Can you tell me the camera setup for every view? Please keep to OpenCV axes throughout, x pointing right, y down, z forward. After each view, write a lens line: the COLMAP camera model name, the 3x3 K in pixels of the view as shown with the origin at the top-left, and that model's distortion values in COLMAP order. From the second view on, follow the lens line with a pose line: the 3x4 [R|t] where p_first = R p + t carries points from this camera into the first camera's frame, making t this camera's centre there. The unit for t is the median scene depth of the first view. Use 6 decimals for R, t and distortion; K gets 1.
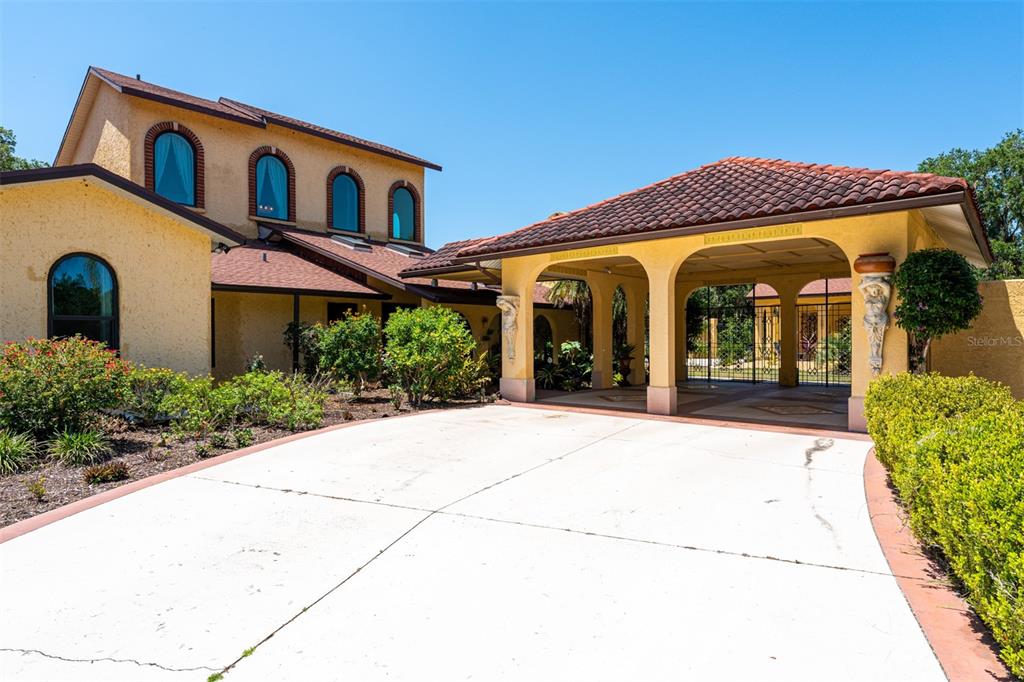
lens RADIAL K [[586.3, 0, 512.0], [0, 586.3, 341.0], [0, 0, 1]] dist [-0.022787, -0.000035]
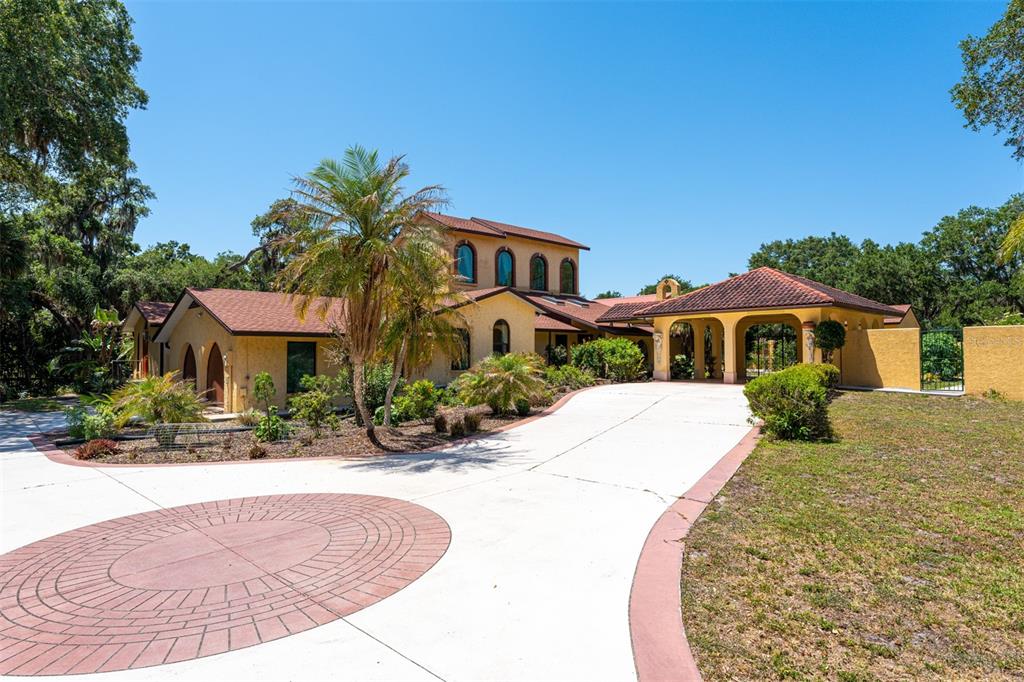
lens RADIAL K [[555.9, 0, 512.0], [0, 555.9, 341.0], [0, 0, 1]] dist [-0.000935, -0.000505]
pose [[0.991467, -0.002092, -0.130345, -0.239712], [-0.001907, 0.999531, -0.030548, 0.014717], [0.130347, 0.030536, 0.990998, -0.987766]]
